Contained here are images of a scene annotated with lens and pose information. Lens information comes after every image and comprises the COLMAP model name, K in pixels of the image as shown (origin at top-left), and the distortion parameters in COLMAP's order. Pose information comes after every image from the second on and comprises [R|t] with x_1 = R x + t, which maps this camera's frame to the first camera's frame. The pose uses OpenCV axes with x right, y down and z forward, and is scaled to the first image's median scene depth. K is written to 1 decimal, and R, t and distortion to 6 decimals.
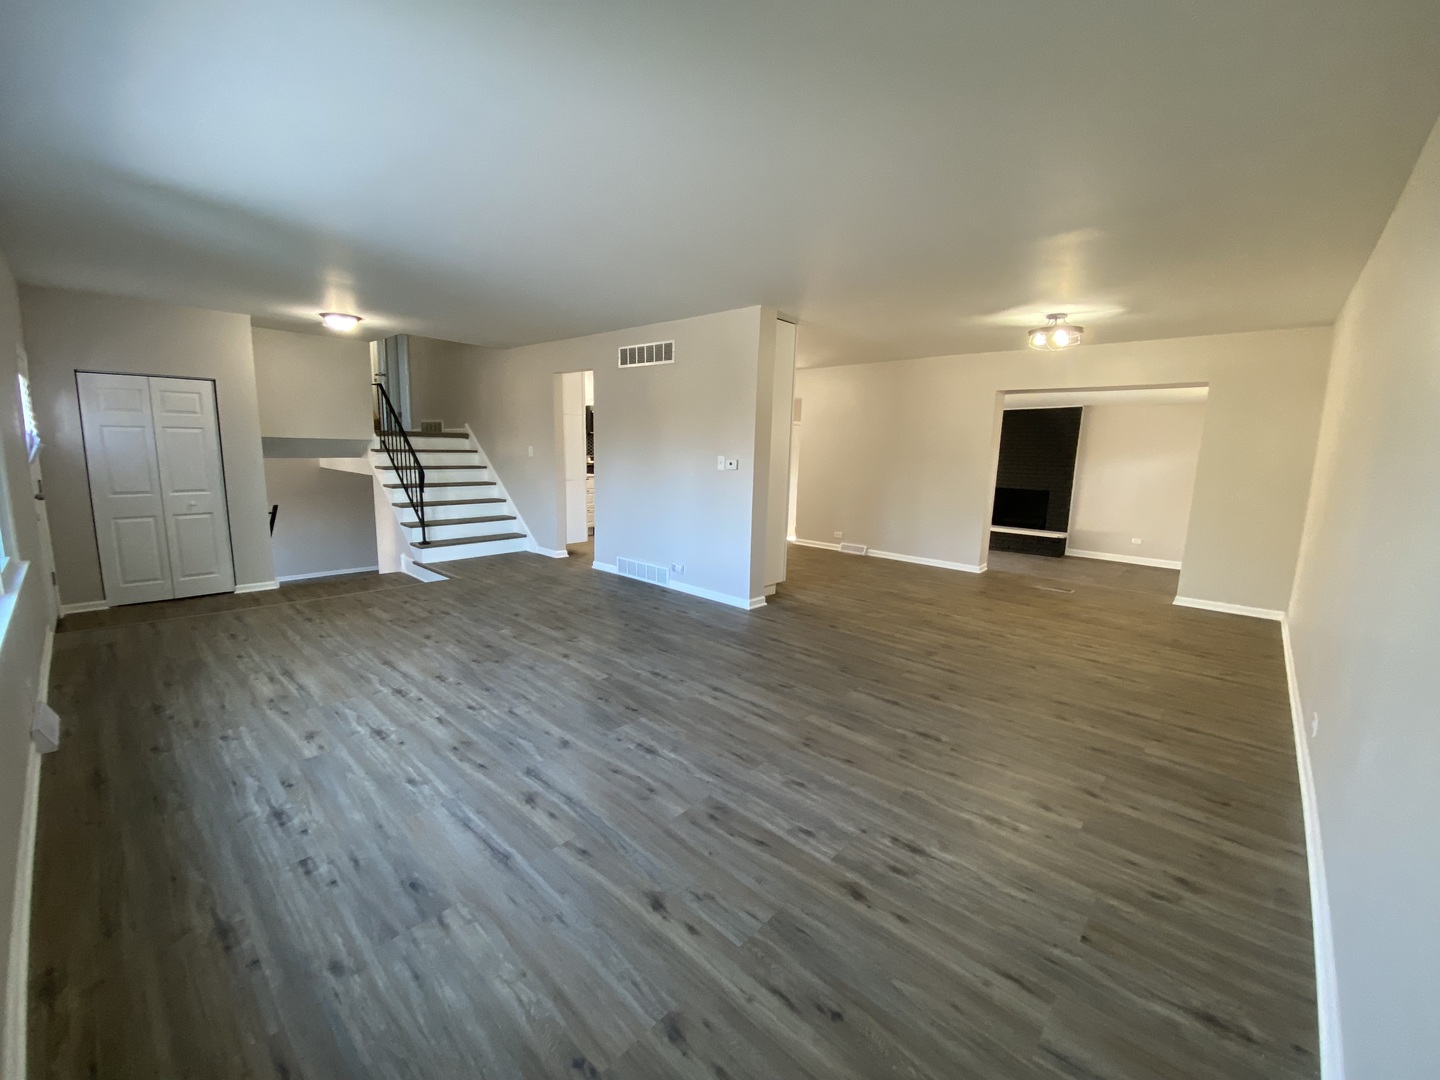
lens RADIAL K [[583.1, 0, 733.8], [0, 583.1, 539.6], [0, 0, 1]] dist [0.005121, -0.011459]
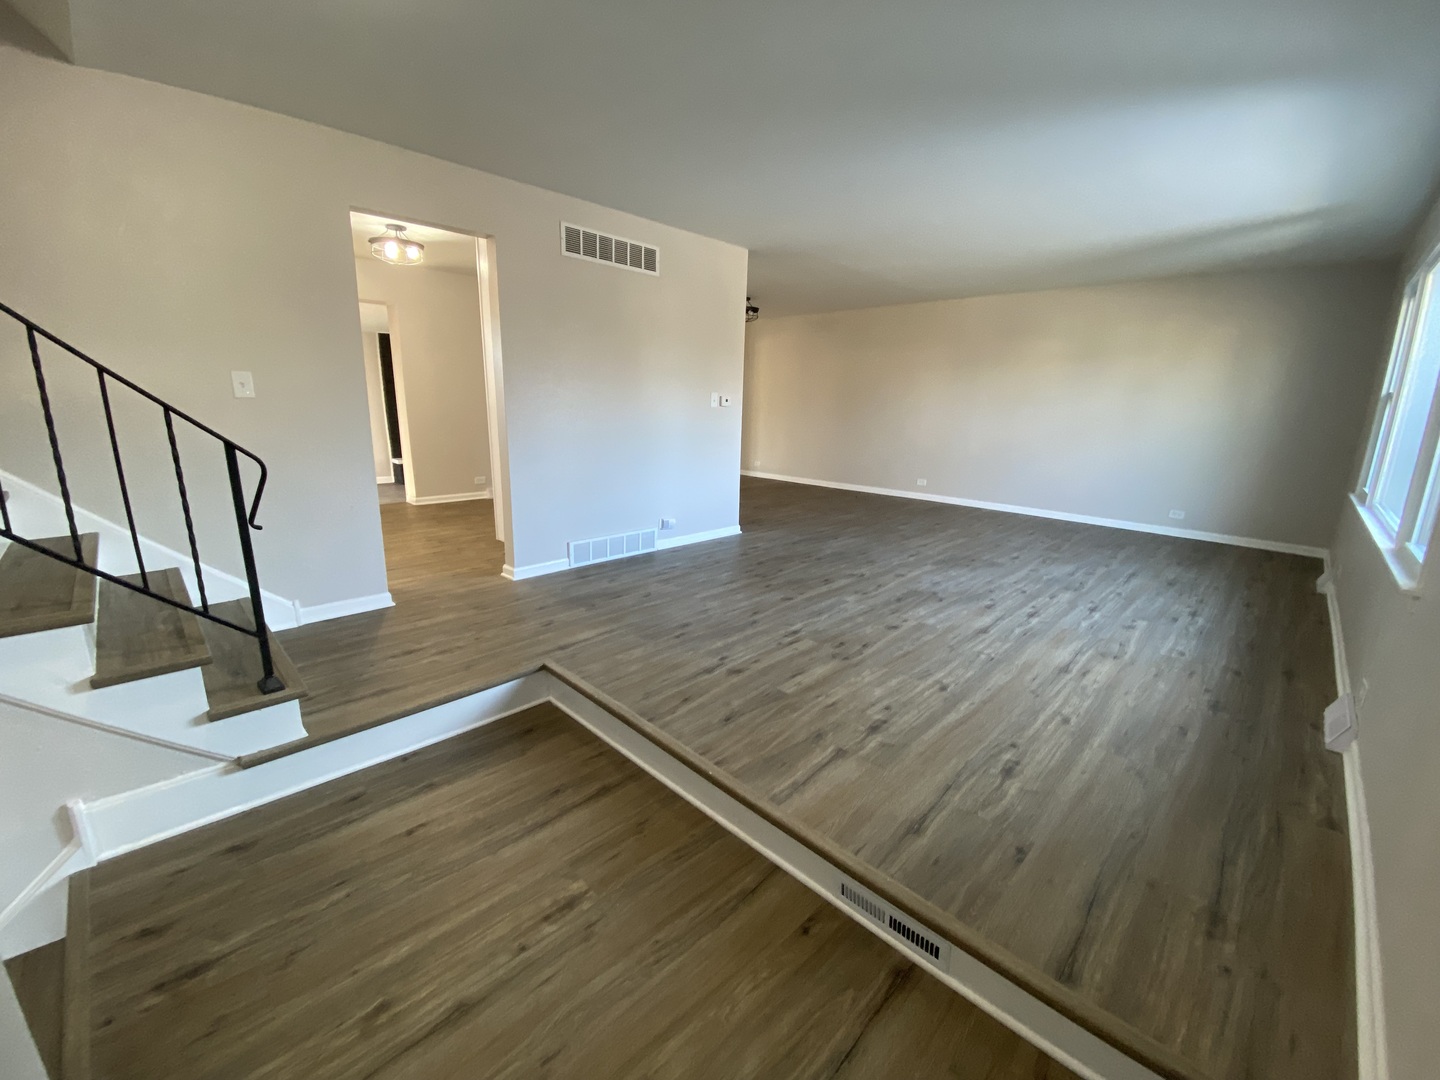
lens RADIAL K [[583.1, 0, 712.4], [0, 583.1, 545.0], [0, 0, 1]] dist [0.005121, -0.011459]
pose [[0.058082, -0.265017, 0.962493, -1.558767], [0.136915, 0.957125, 0.255277, -0.221400], [-0.988879, 0.116953, 0.091876, 1.407050]]
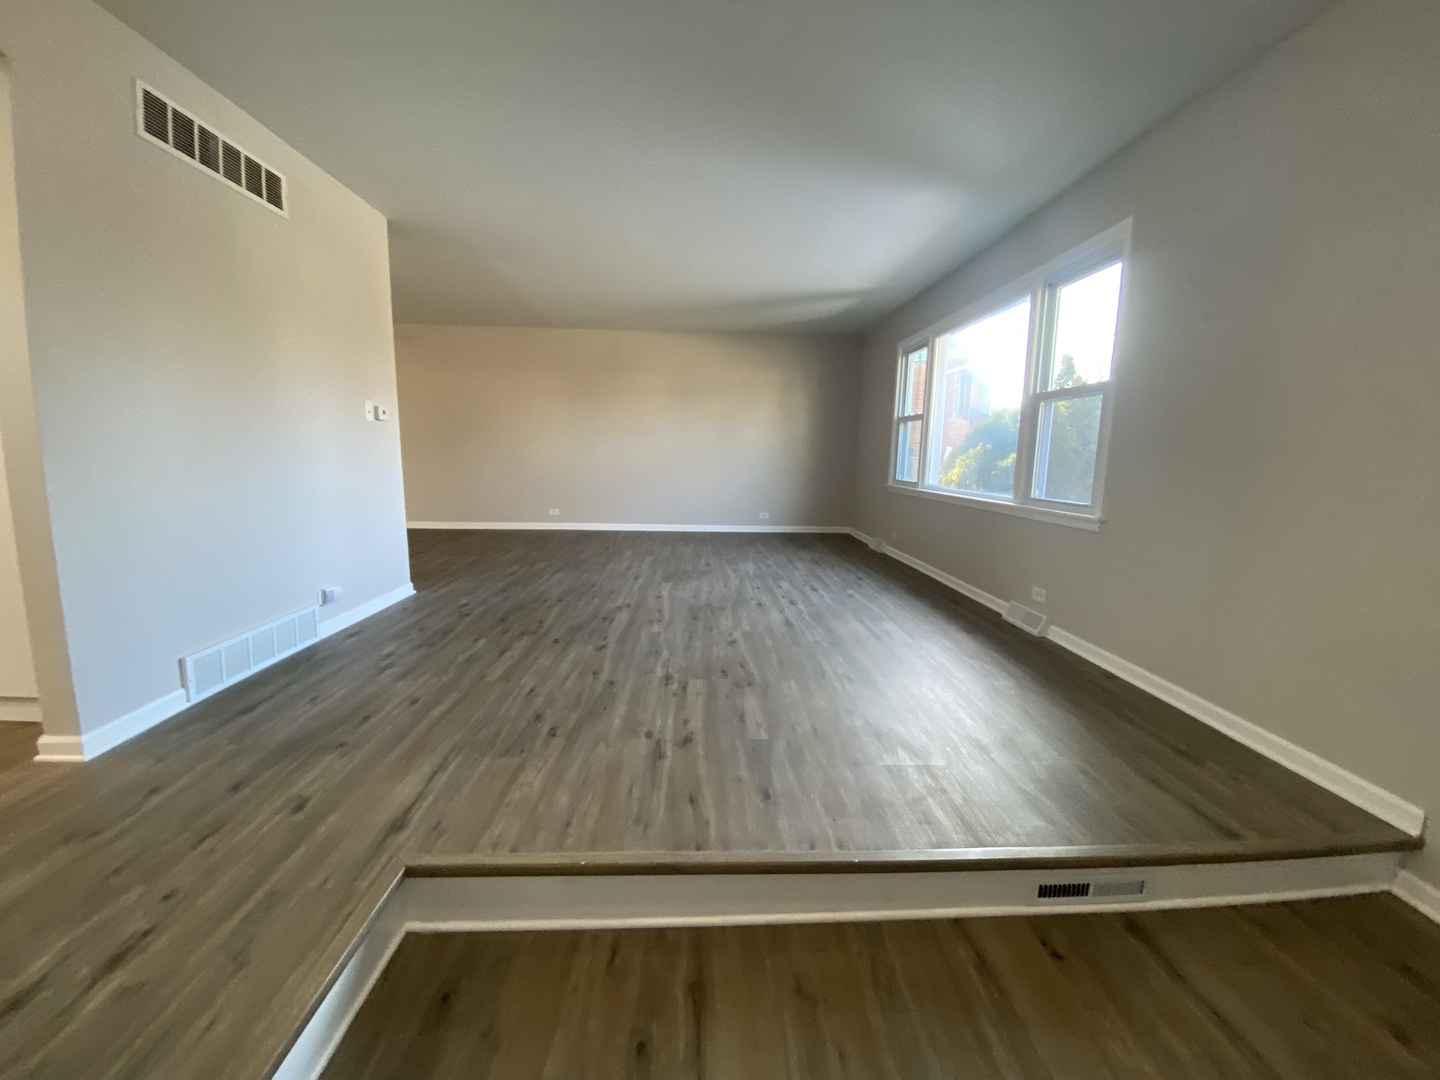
lens RADIAL K [[583.1, 0, 725.0], [0, 583.1, 542.4], [0, 0, 1]] dist [0.005121, -0.011459]
pose [[-0.698899, -0.148200, 0.699698, -1.257685], [0.081138, 0.955553, 0.283436, -0.218717], [-0.710603, 0.254865, -0.655810, 1.794221]]
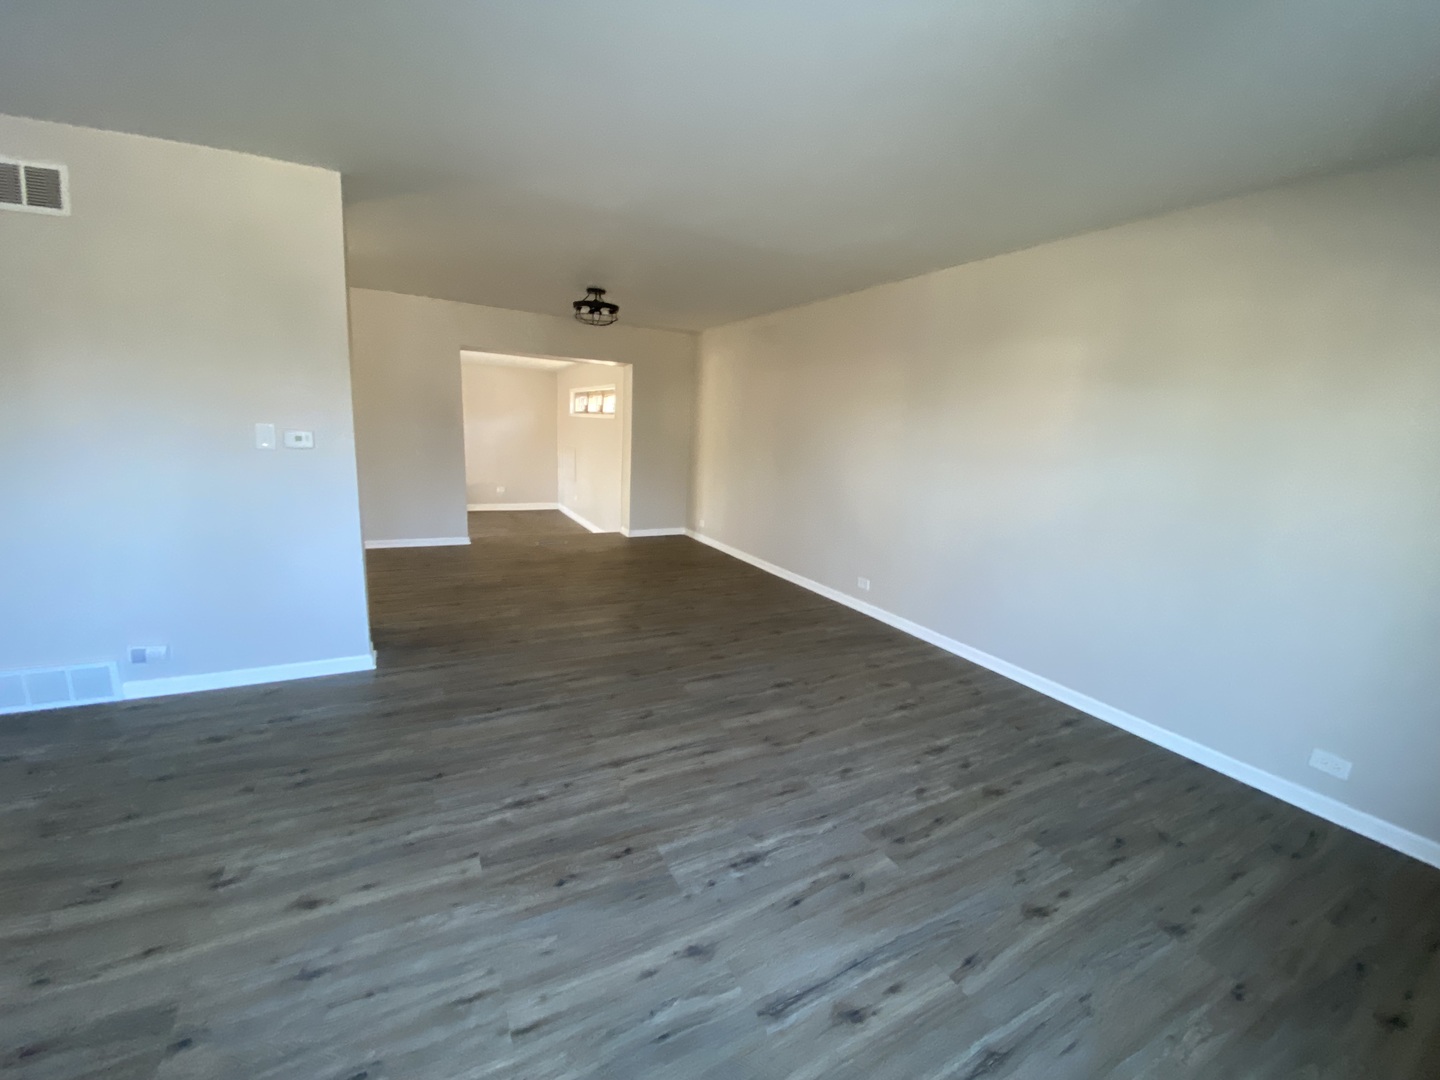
lens RADIAL K [[583.1, 0, 722.2], [0, 583.1, 538.1], [0, 0, 1]] dist [0.005121, -0.011459]
pose [[0.340896, -0.198391, 0.918929, -0.597947], [0.108668, 0.979243, 0.171100, -0.129801], [-0.933799, 0.041531, 0.355379, 0.603149]]
